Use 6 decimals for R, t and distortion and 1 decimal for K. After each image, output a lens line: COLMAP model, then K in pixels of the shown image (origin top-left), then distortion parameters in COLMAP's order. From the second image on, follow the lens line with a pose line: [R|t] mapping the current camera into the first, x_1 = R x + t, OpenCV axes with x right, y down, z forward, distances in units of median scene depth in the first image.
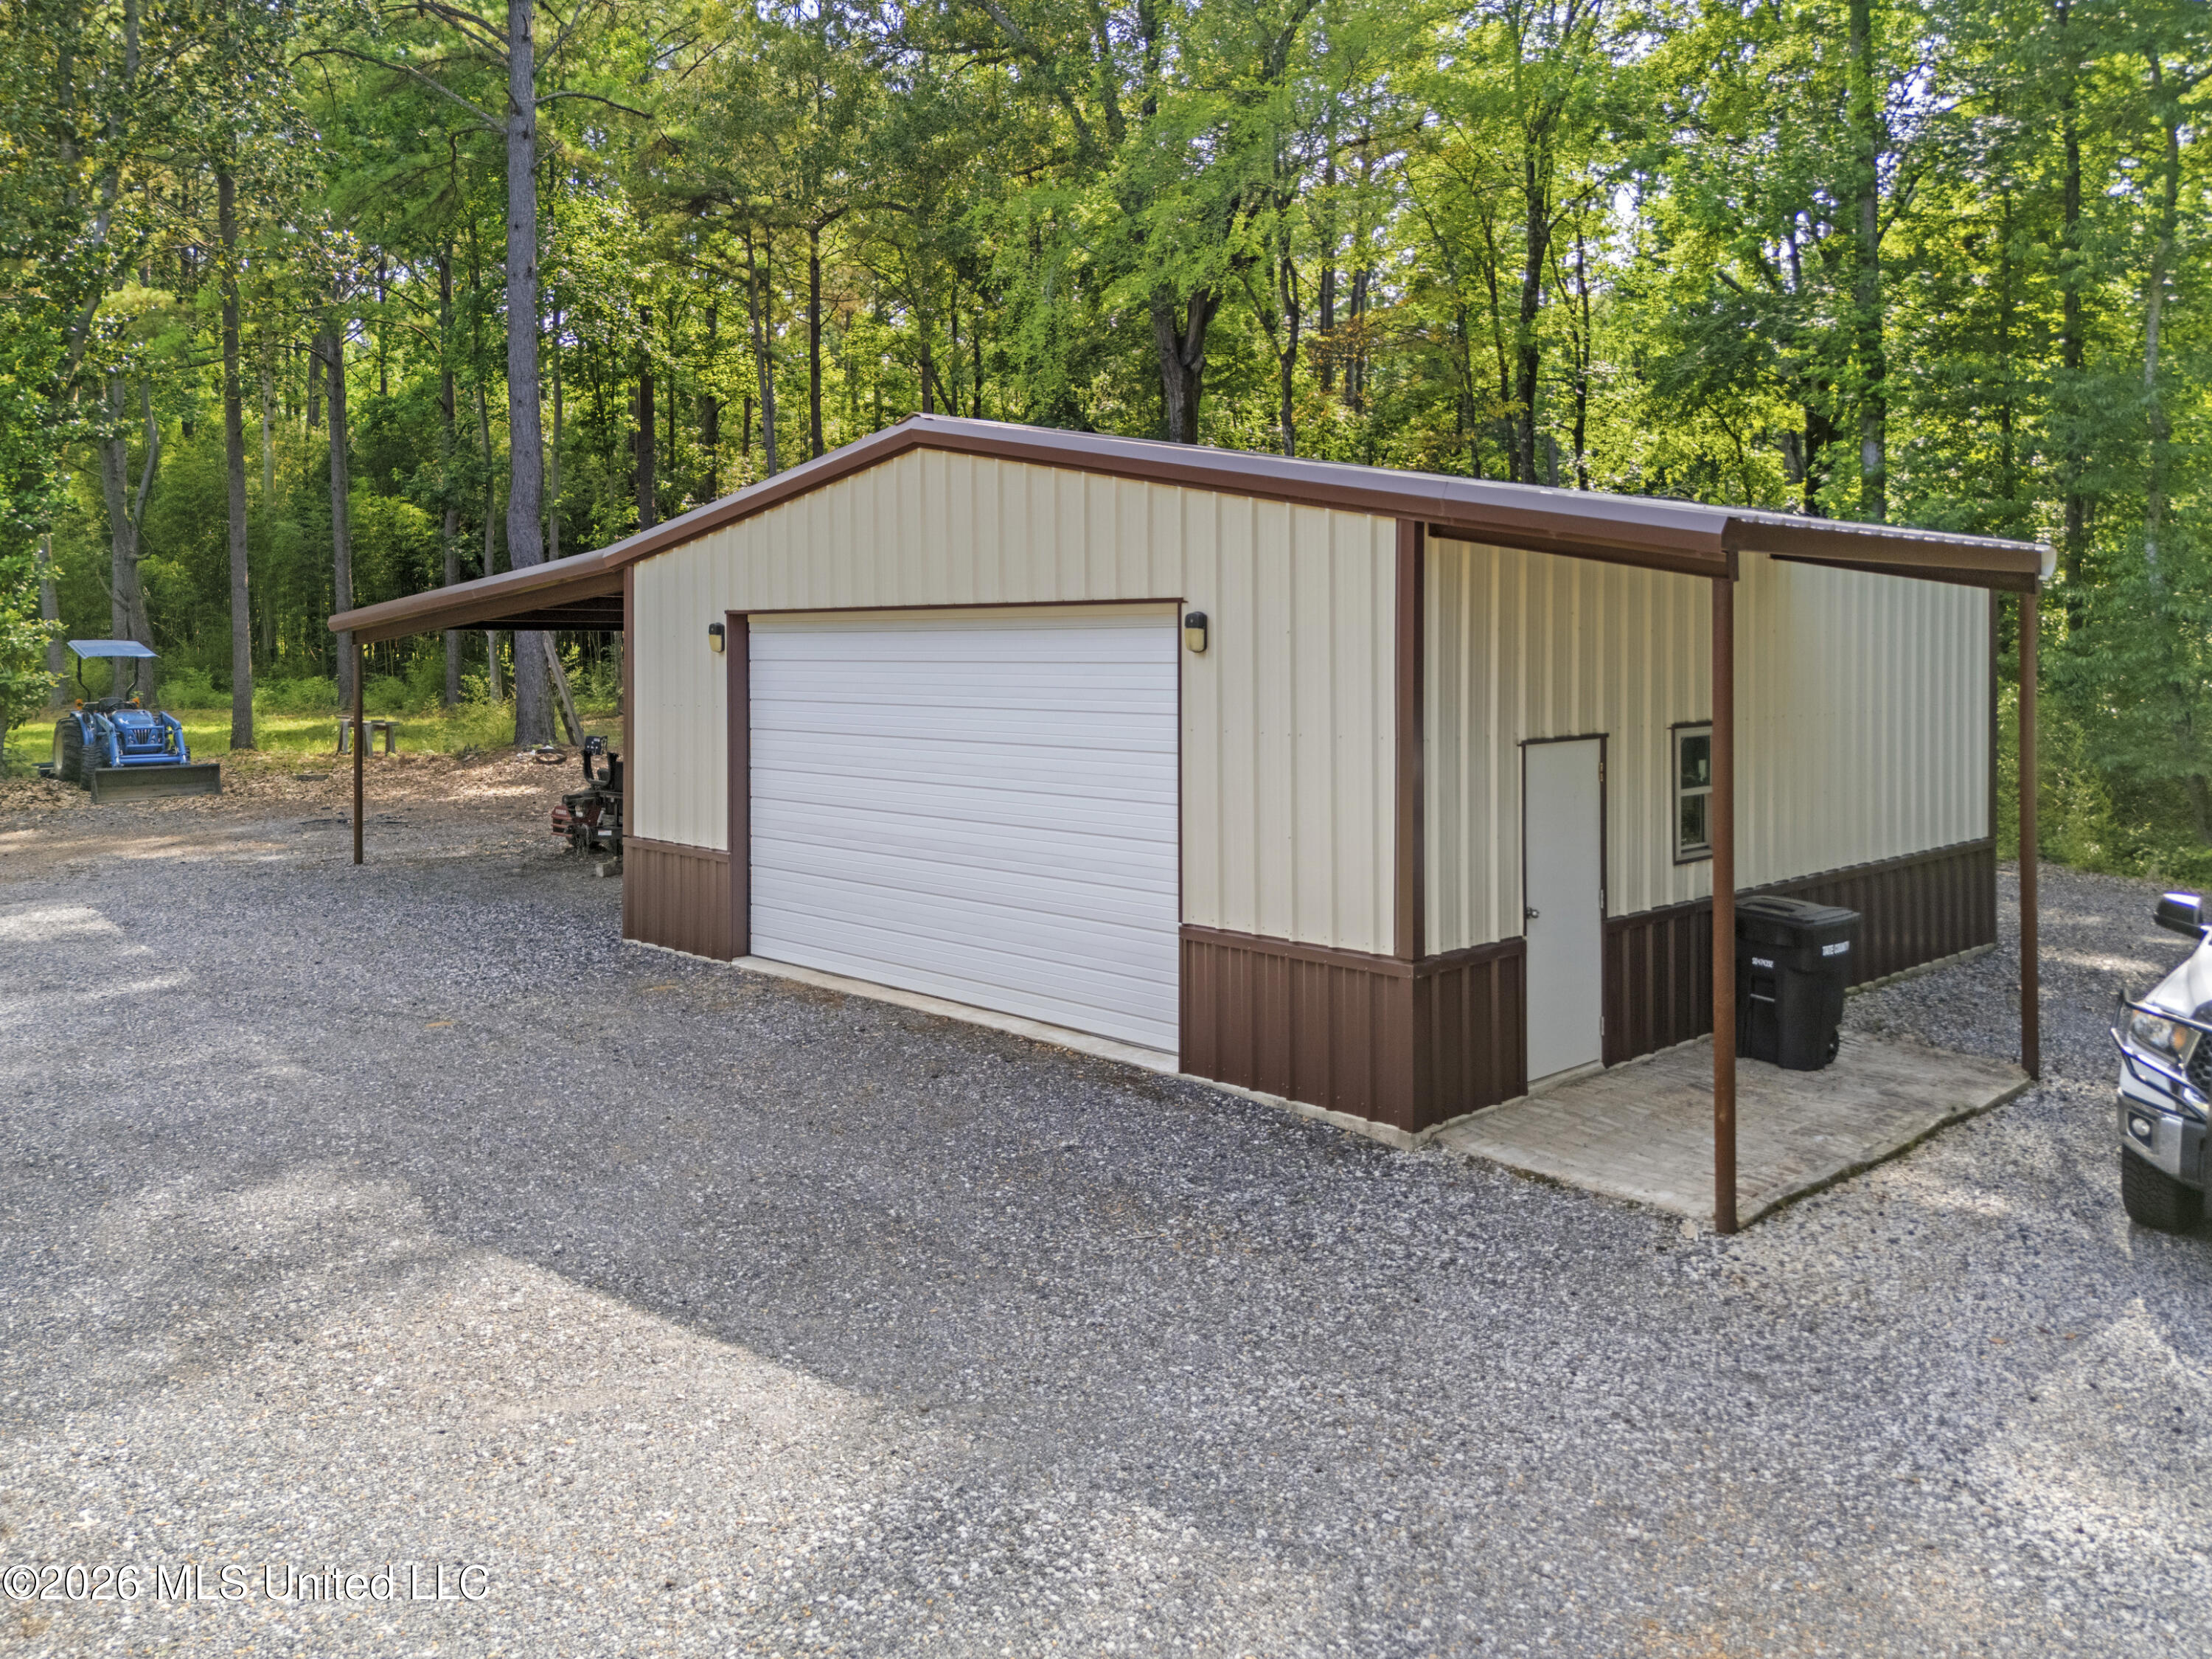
lens RADIAL K [[1624.0, 0, 1114.2], [0, 1624.0, 840.9], [0, 0, 1]] dist [0.067413, -0.070138]
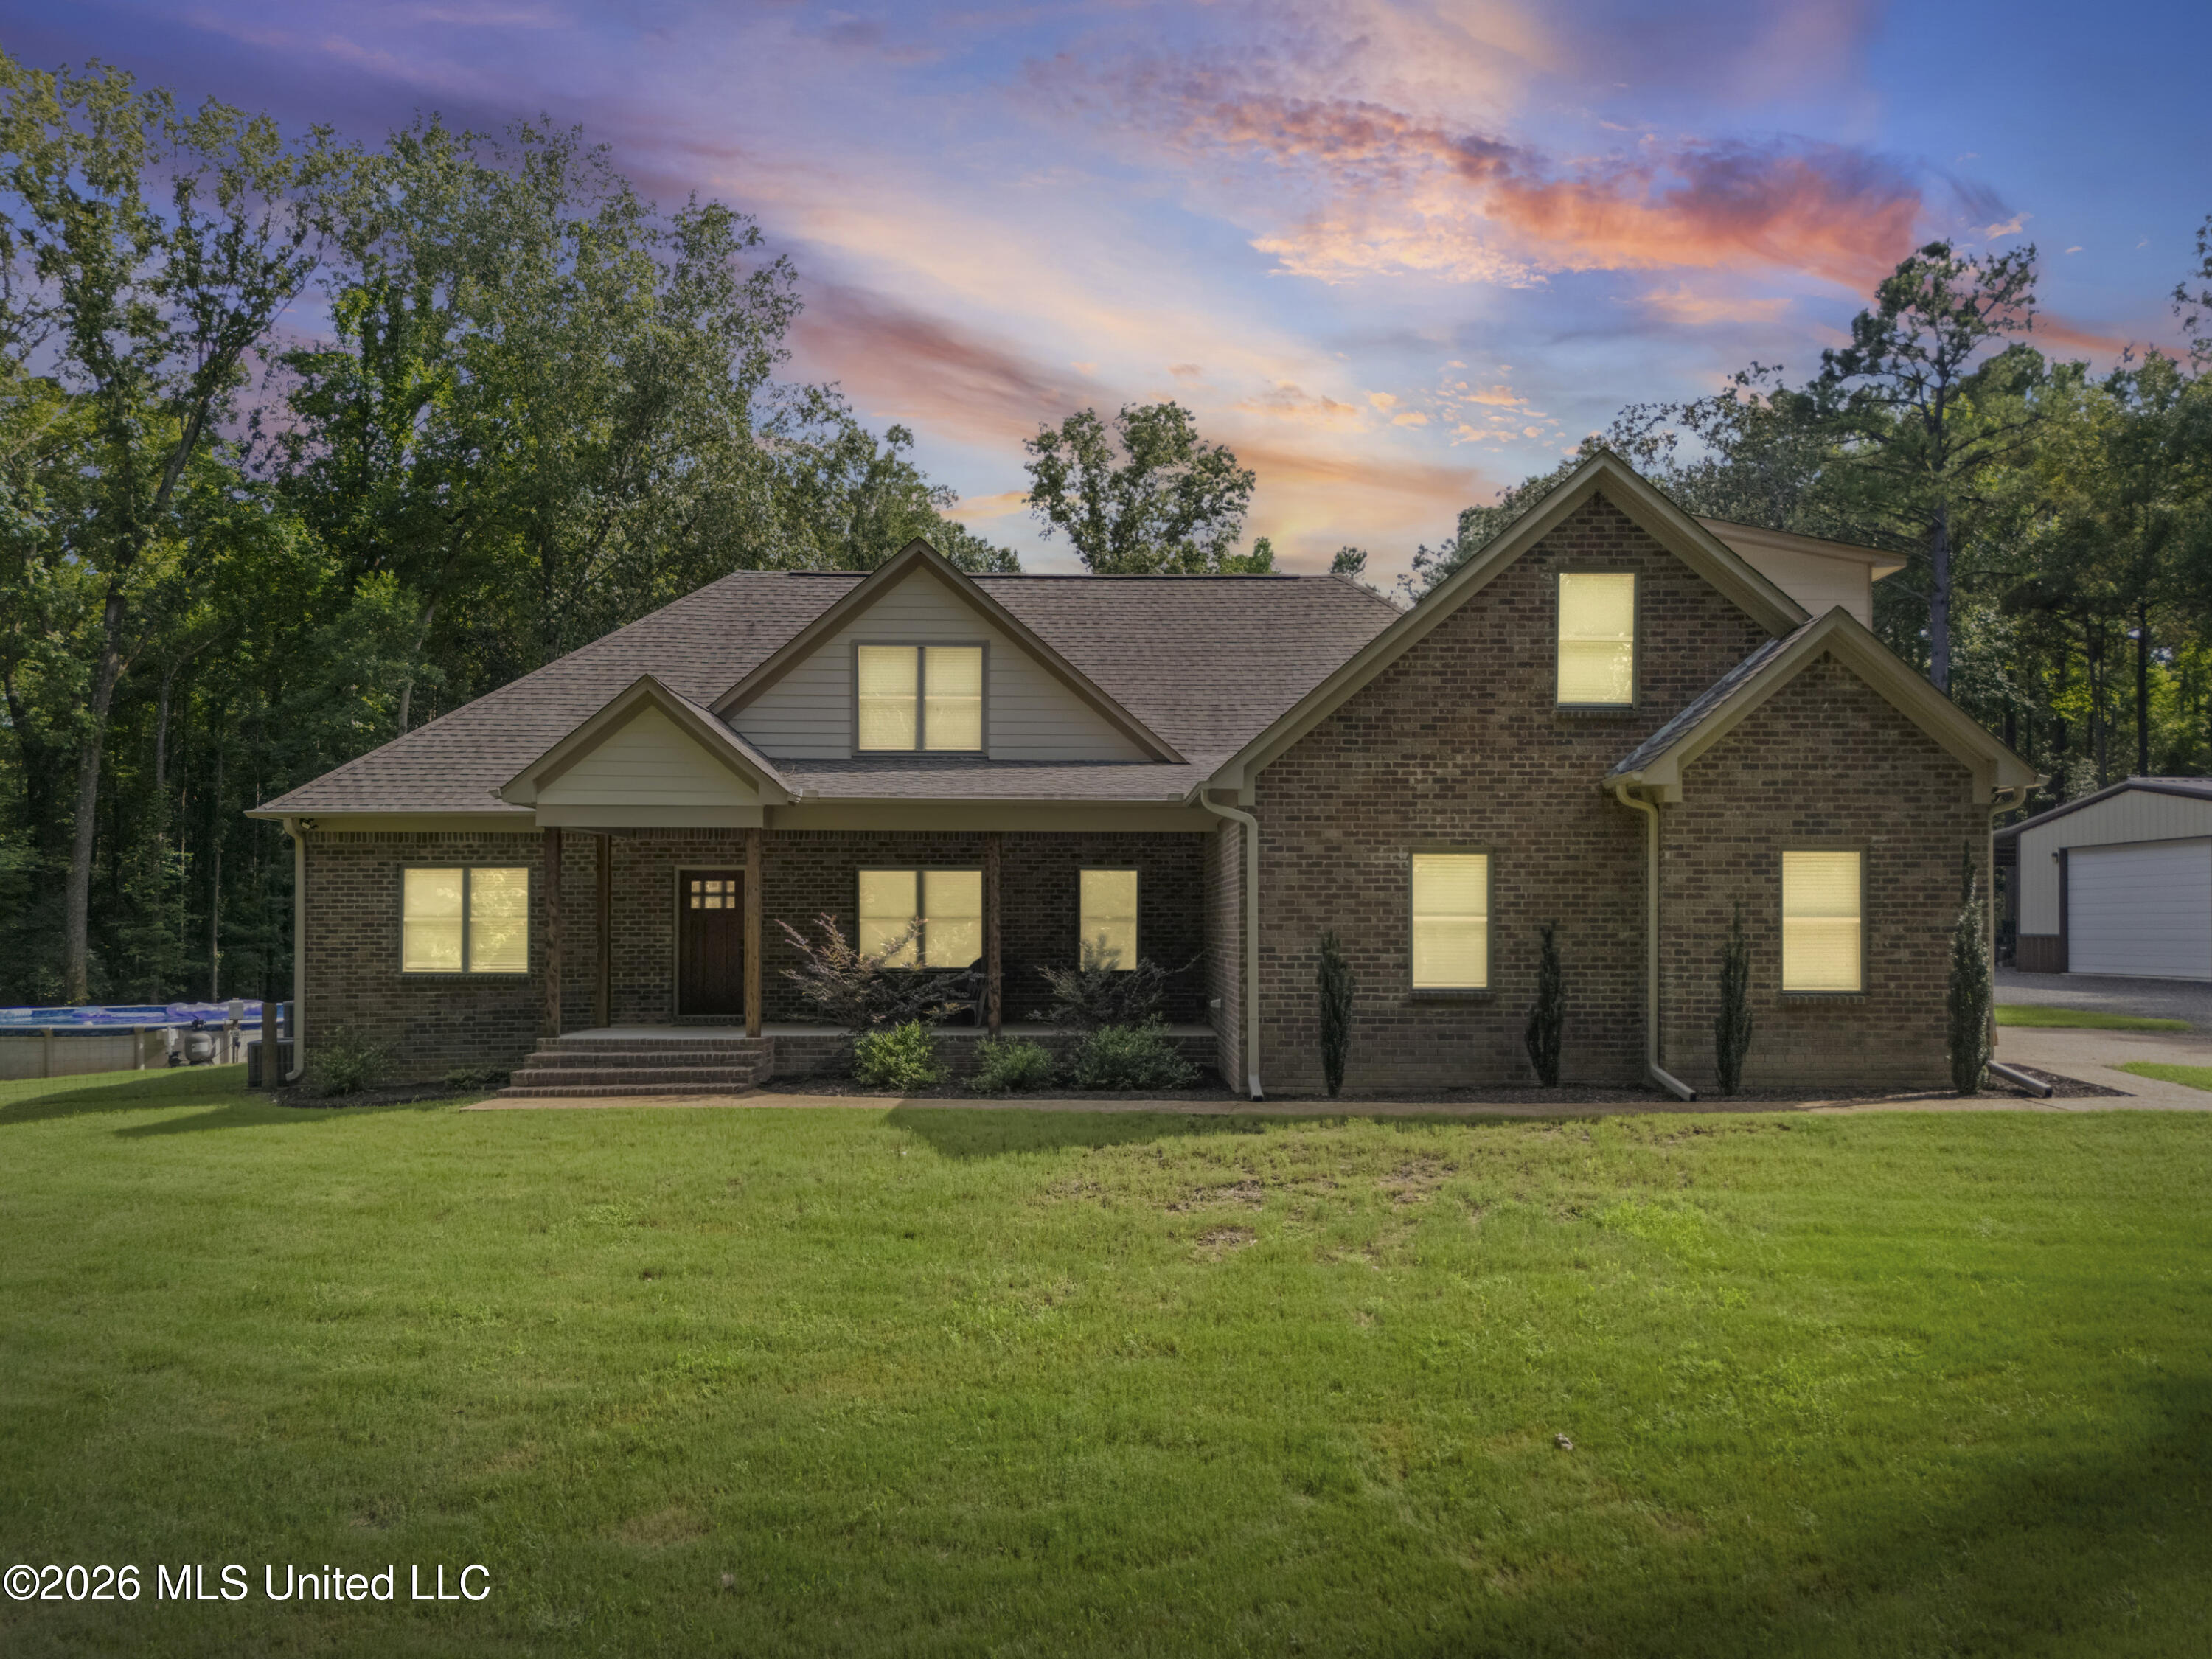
lens RADIAL K [[1624.0, 0, 1114.2], [0, 1624.0, 840.9], [0, 0, 1]] dist [0.067413, -0.070138]
pose [[0.721520, -0.039533, -0.691264, 0.265422], [-0.080882, 0.986721, -0.140852, 0.182421], [0.687653, 0.157539, 0.708742, -1.024711]]
